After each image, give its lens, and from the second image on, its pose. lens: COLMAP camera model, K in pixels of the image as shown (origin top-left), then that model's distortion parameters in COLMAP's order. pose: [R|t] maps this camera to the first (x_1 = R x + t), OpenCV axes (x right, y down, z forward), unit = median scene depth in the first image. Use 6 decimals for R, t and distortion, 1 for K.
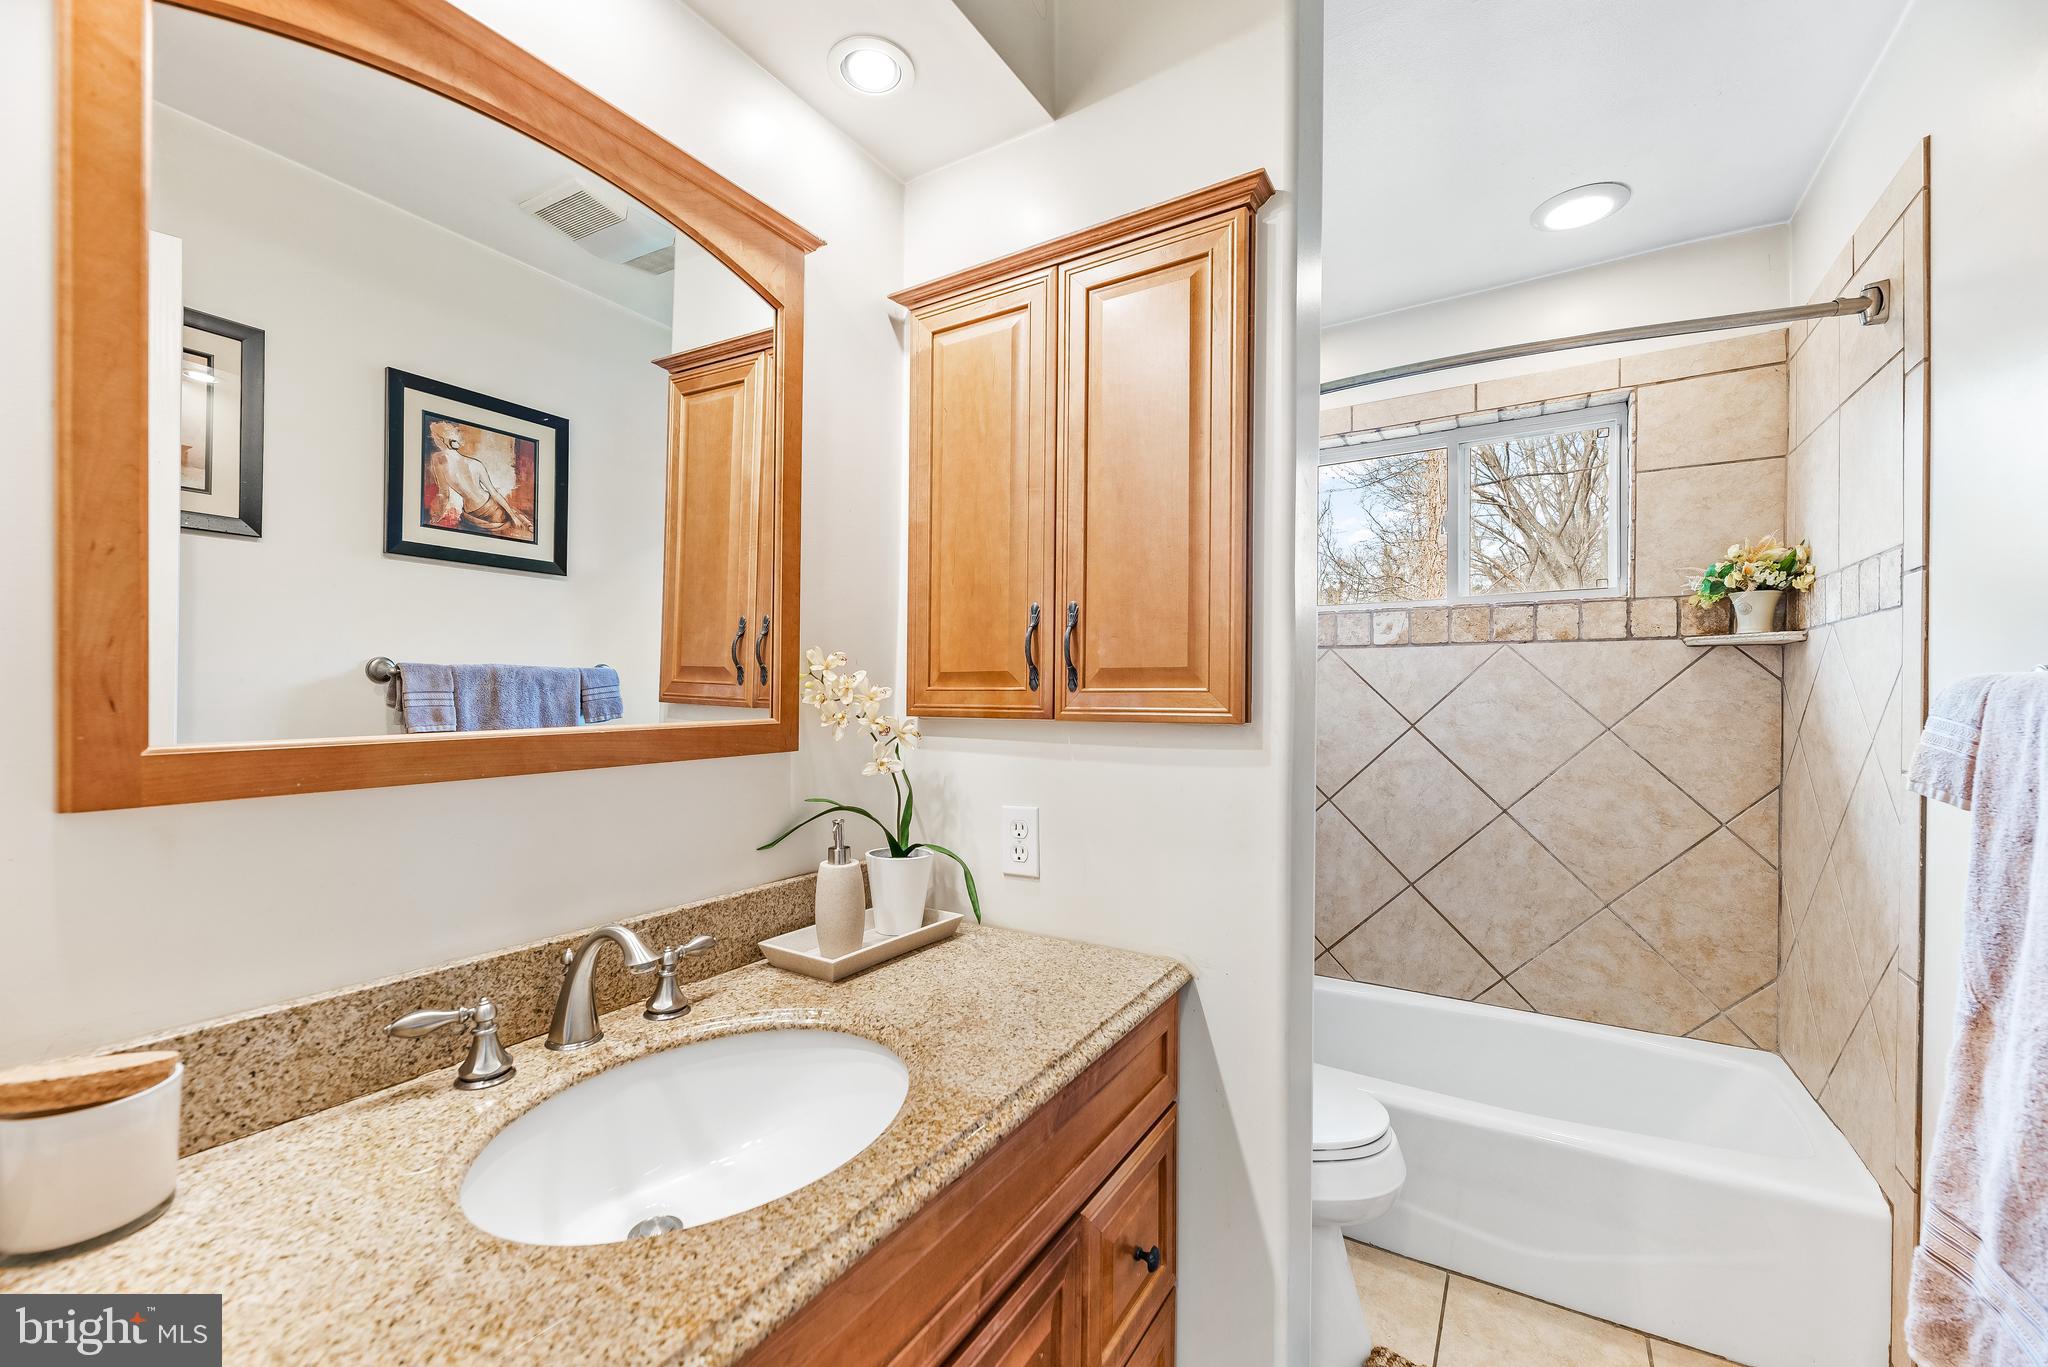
lens RADIAL K [[829.8, 0, 1021.7], [0, 829.8, 695.8], [0, 0, 1]] dist [0.001598, -0.000636]
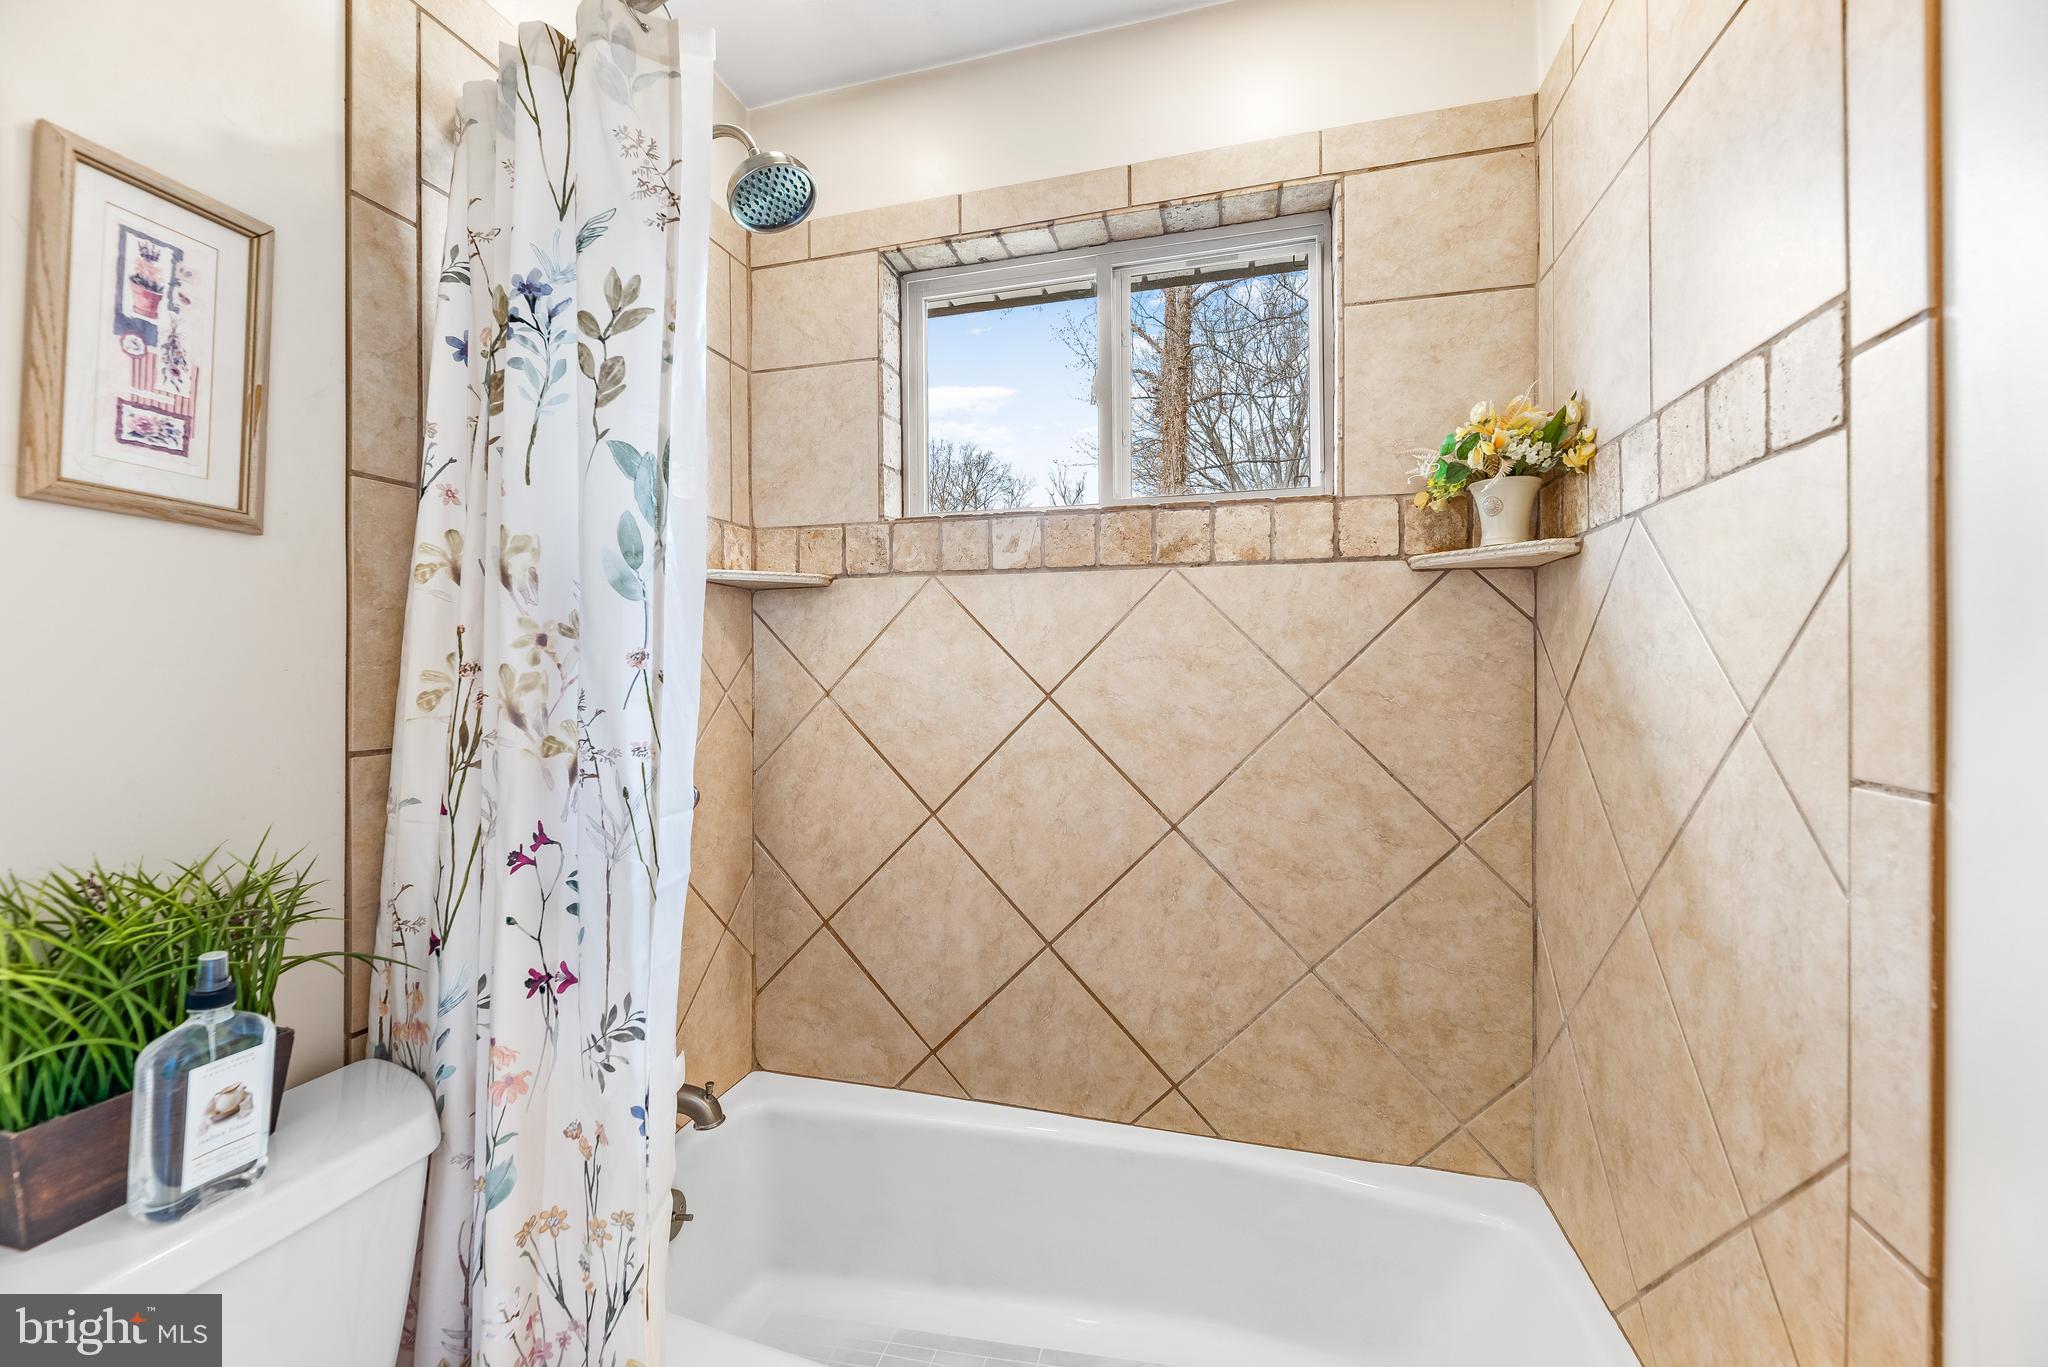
lens RADIAL K [[829.8, 0, 1040.2], [0, 829.8, 650.3], [0, 0, 1]] dist [0.001598, -0.000636]
pose [[0.957007, 0.006519, 0.289992, 0.319724], [0.000712, 0.999692, -0.024820, 0.019080], [-0.290065, 0.023959, 0.956707, 0.445189]]
